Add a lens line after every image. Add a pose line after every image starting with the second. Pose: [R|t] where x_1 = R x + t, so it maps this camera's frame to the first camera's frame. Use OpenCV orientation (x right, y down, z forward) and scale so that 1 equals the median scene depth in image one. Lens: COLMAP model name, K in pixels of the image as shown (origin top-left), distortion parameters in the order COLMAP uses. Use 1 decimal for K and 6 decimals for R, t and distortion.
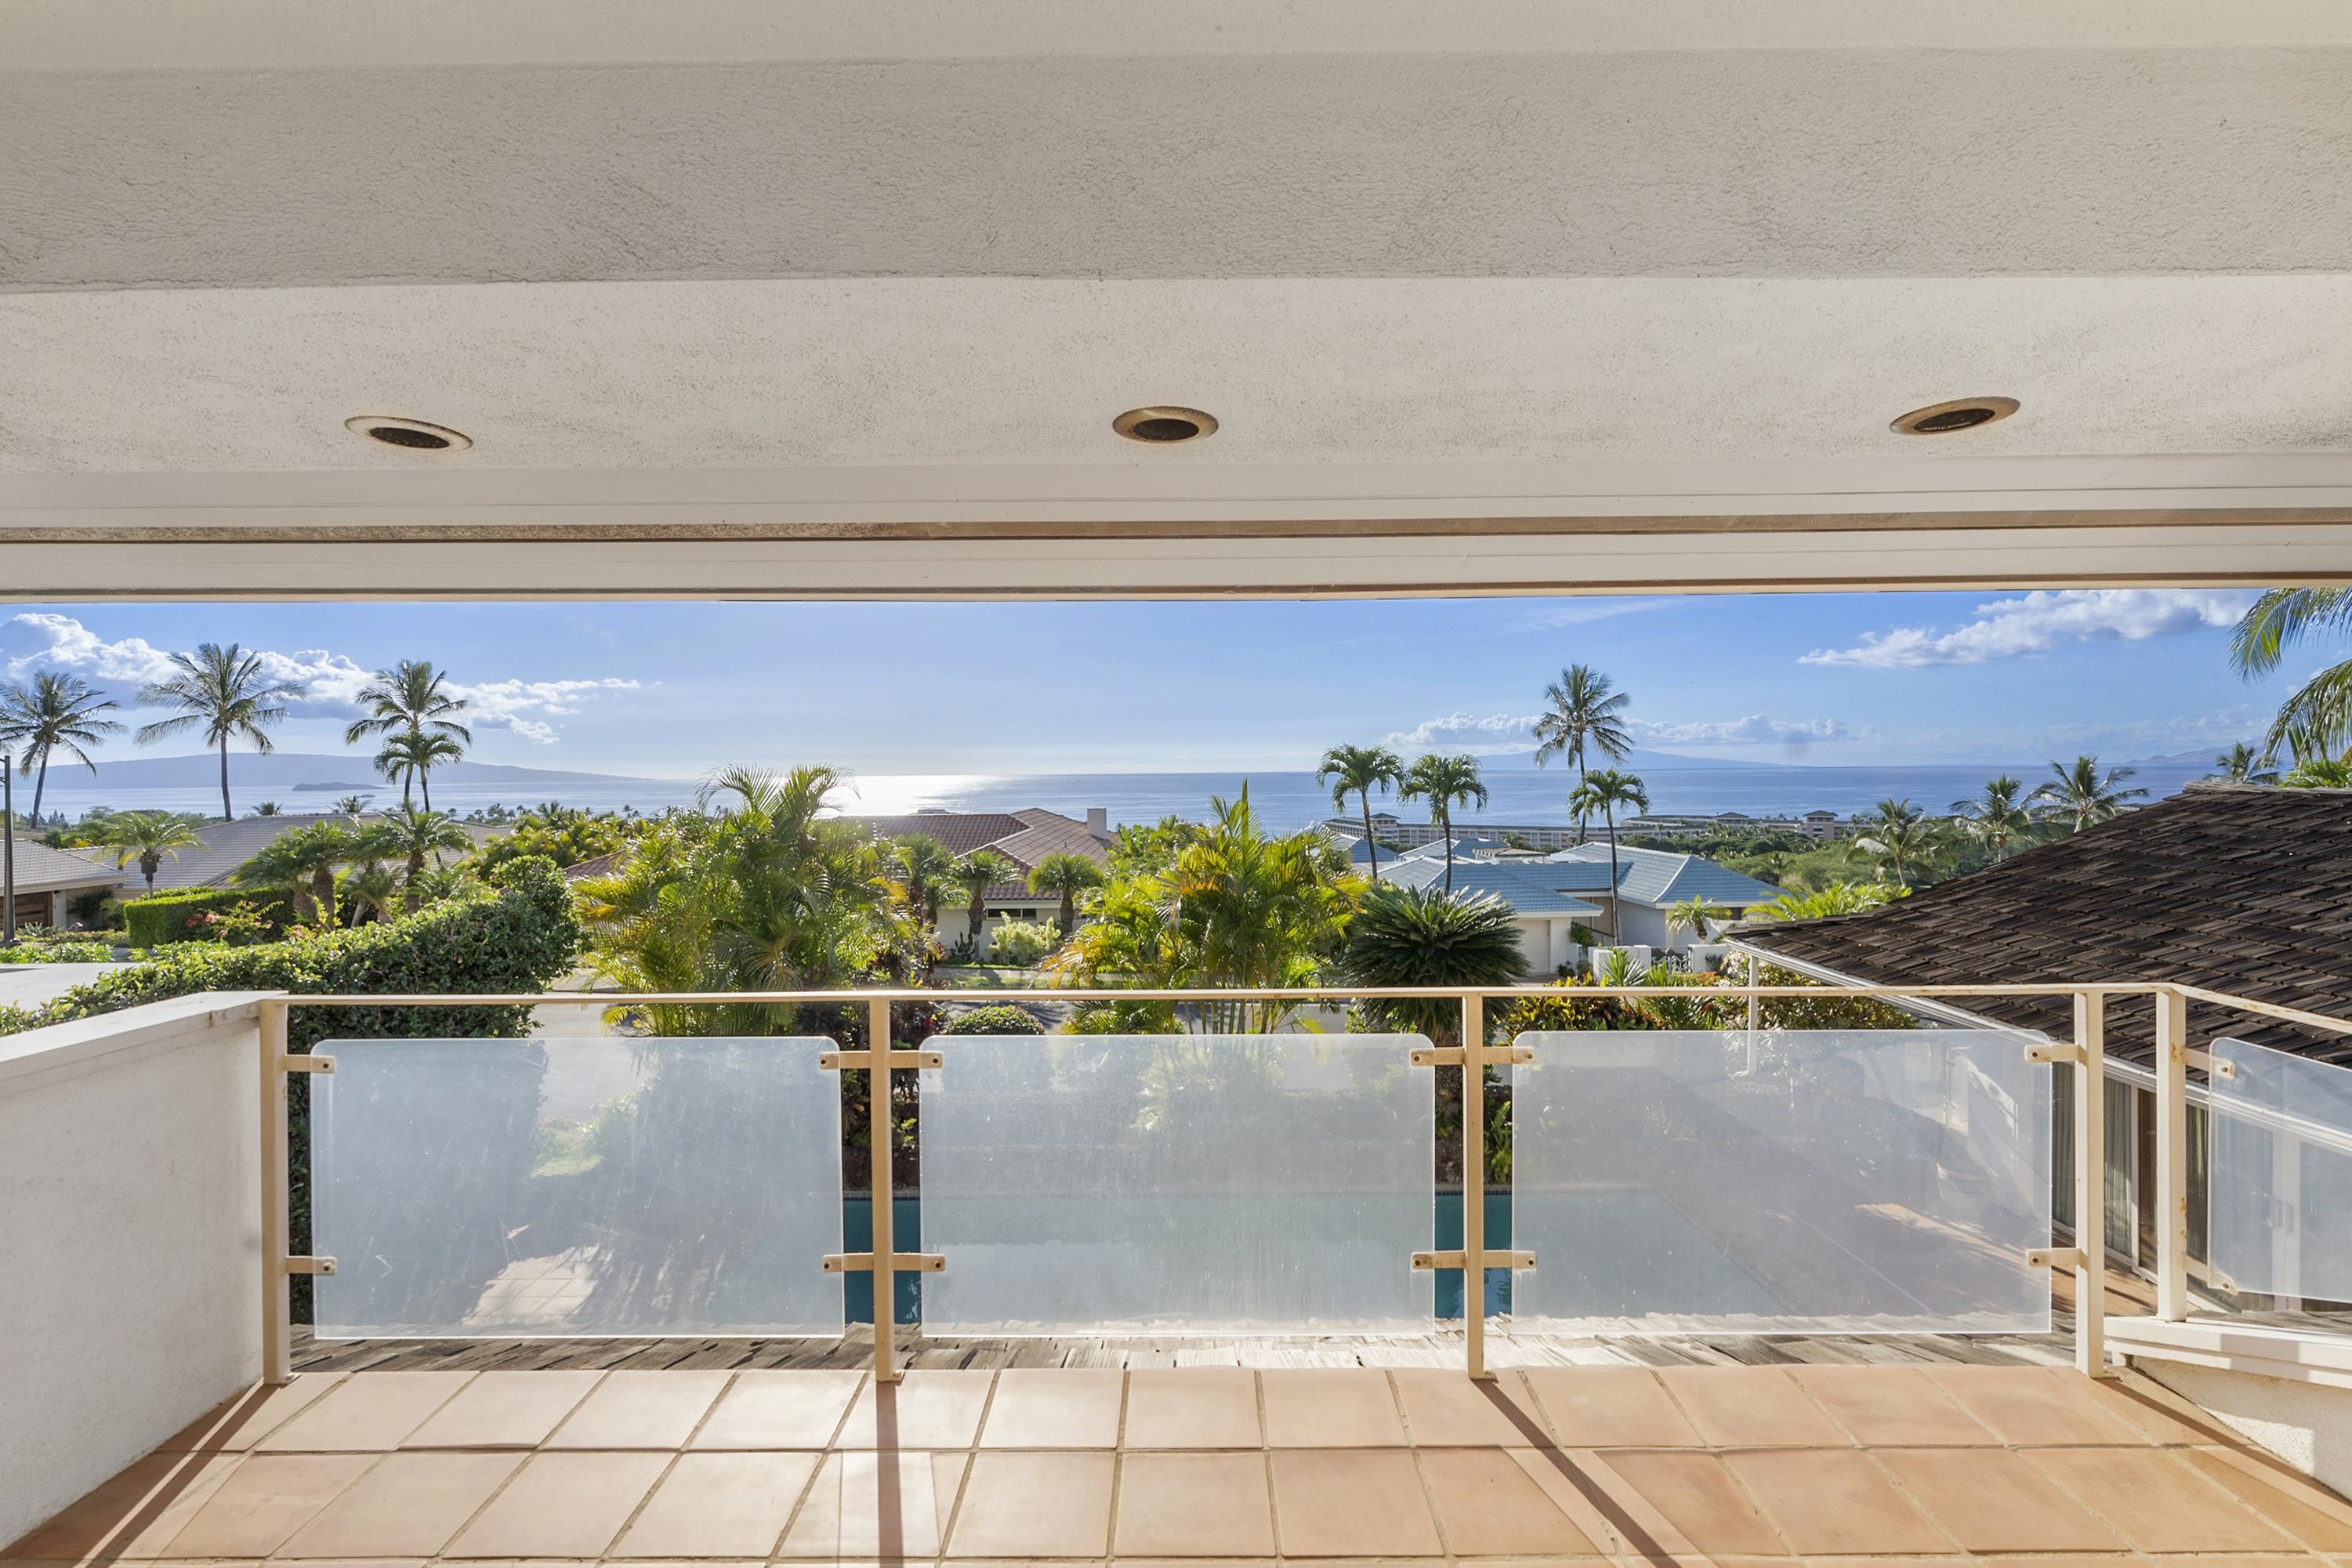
lens RADIAL K [[1075.3, 0, 1182.7], [0, 1075.3, 771.9], [0, 0, 1]] dist [-0.008105, 0.001086]
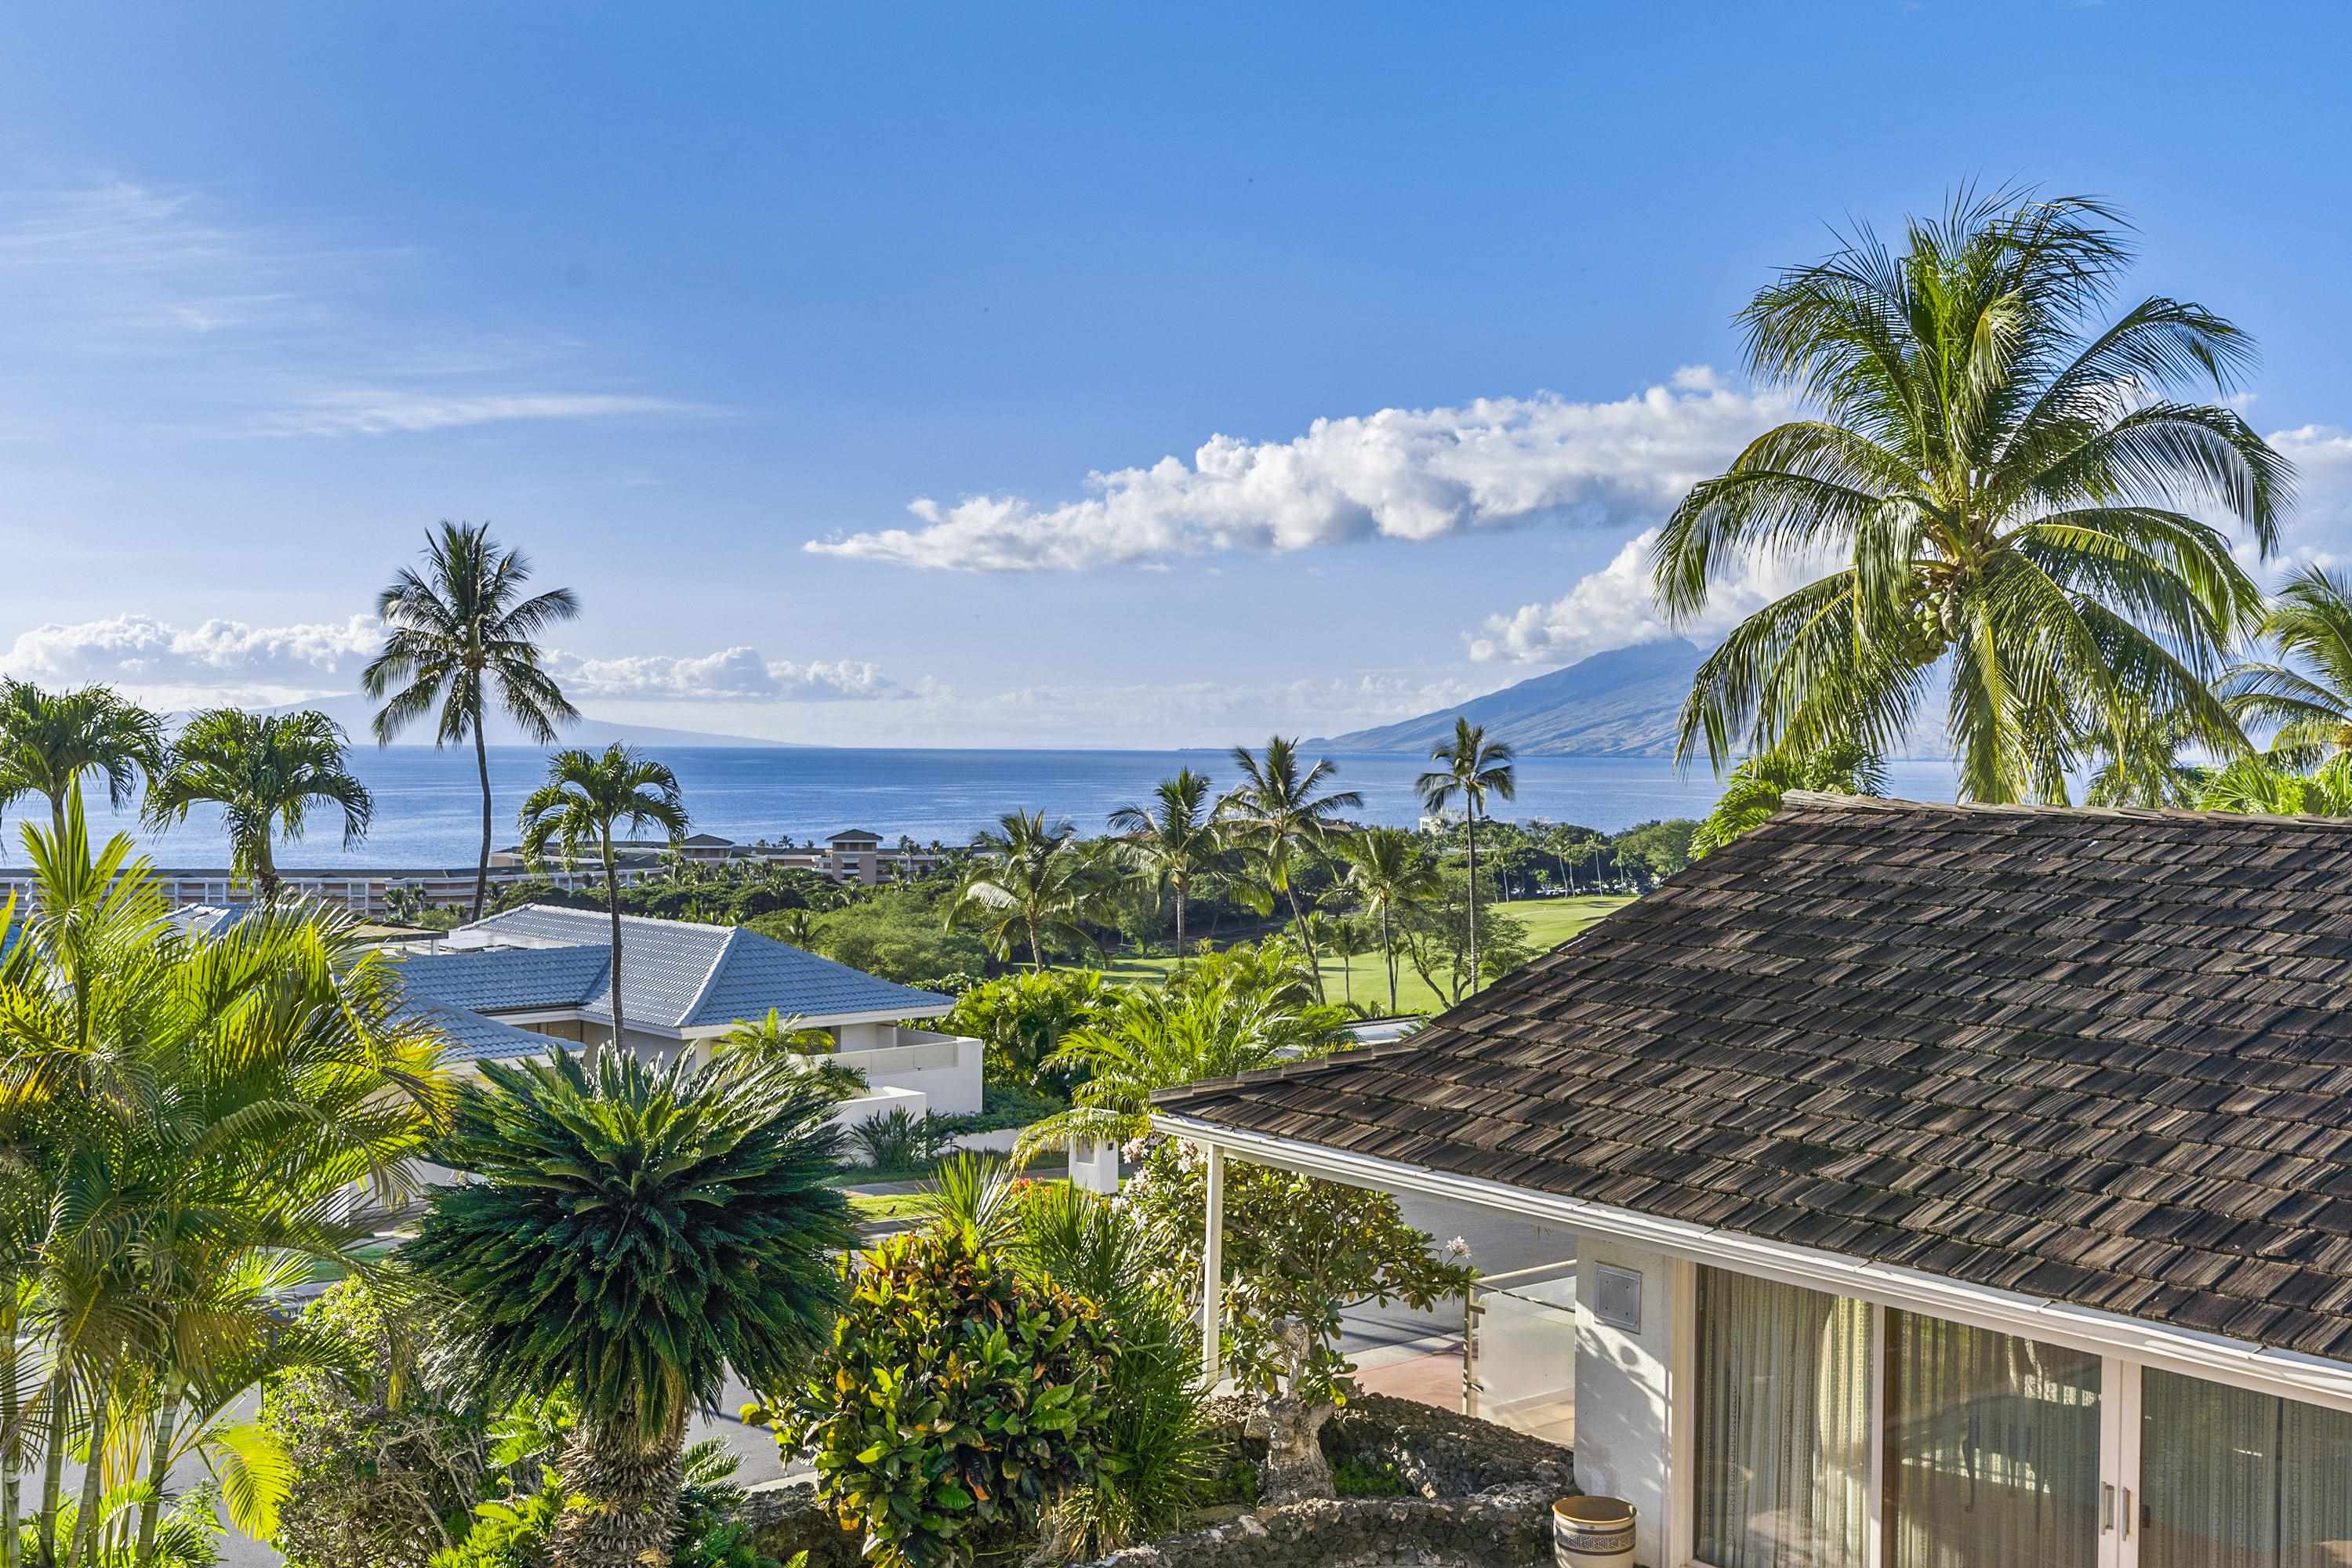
lens RADIAL K [[2307.7, 0, 1176.0], [0, 2307.7, 784.0], [0, 0, 1]] dist [0.009319, 0.006683]
pose [[0.779479, 0.005338, 0.626406, -0.140858], [-0.014436, 0.999851, 0.009444, -0.002666], [-0.626262, -0.016404, 0.779440, 0.192754]]
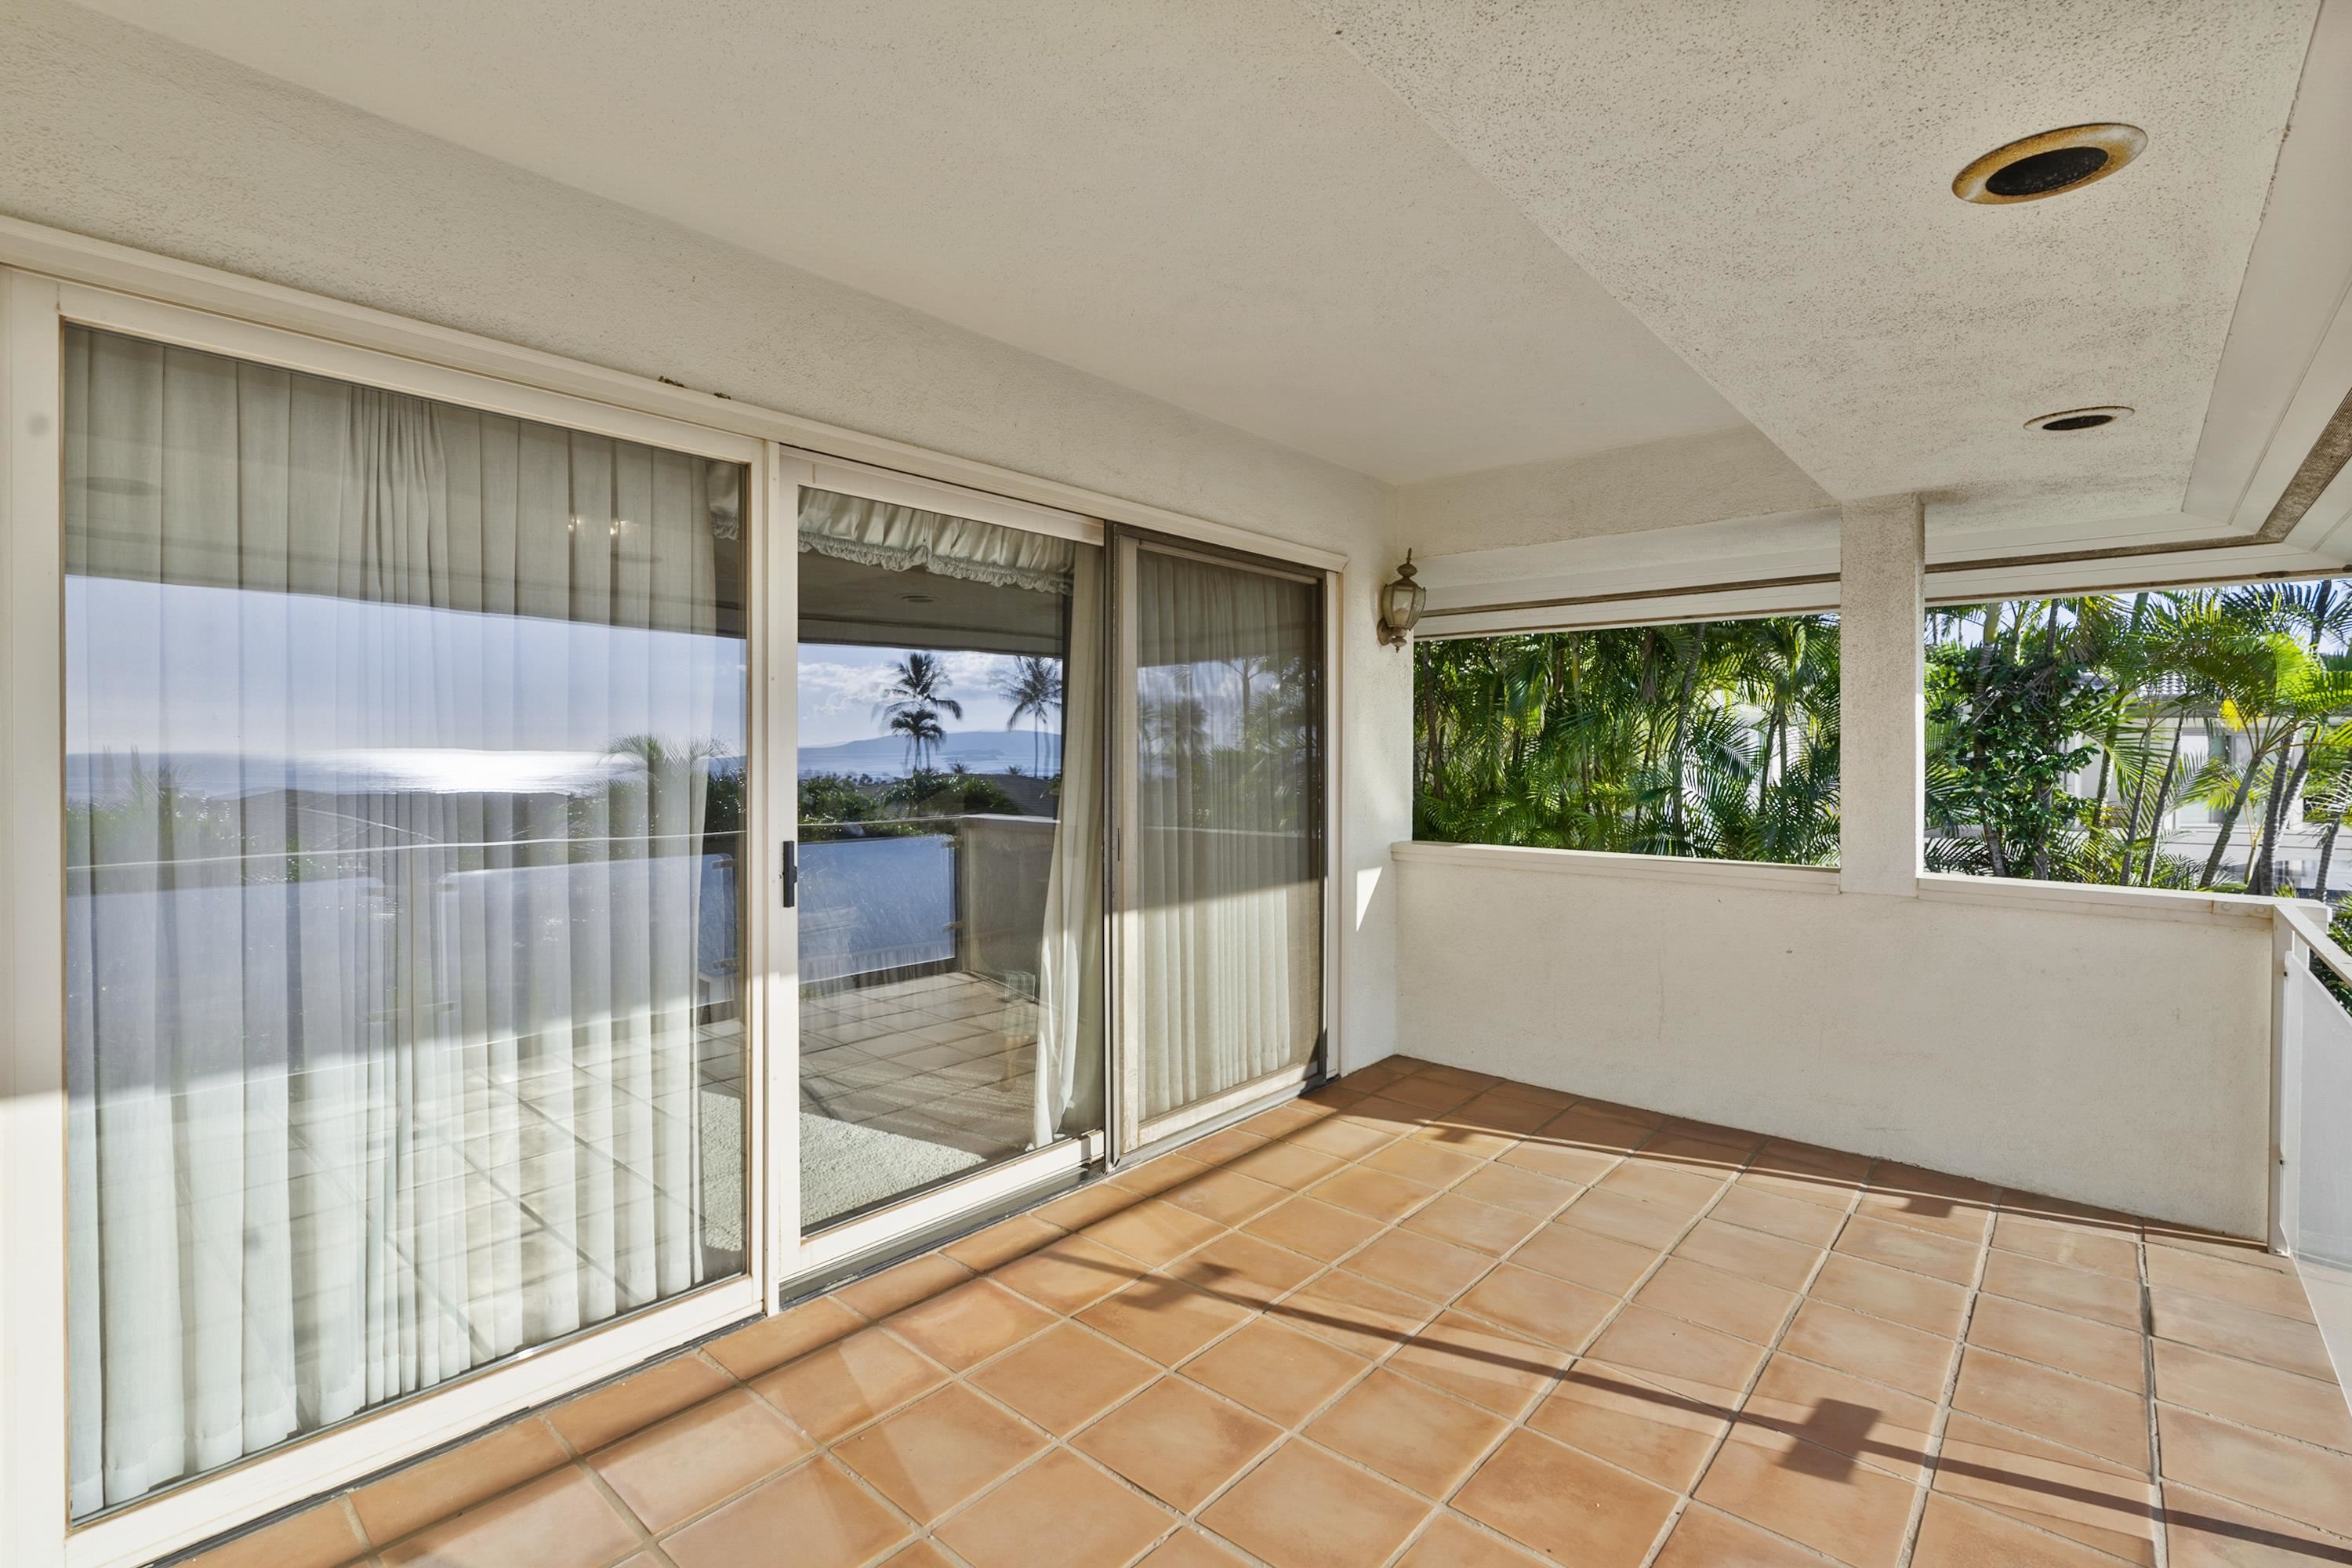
lens RADIAL K [[1075.4, 0, 1182.7], [0, 1075.4, 771.9], [0, 0, 1]] dist [-0.008105, 0.001086]
pose [[-0.653430, 0.022212, -0.756661, 0.156630], [-0.003412, 0.999473, 0.032286, 0.008665], [0.756979, 0.023679, -0.653010, 0.183971]]
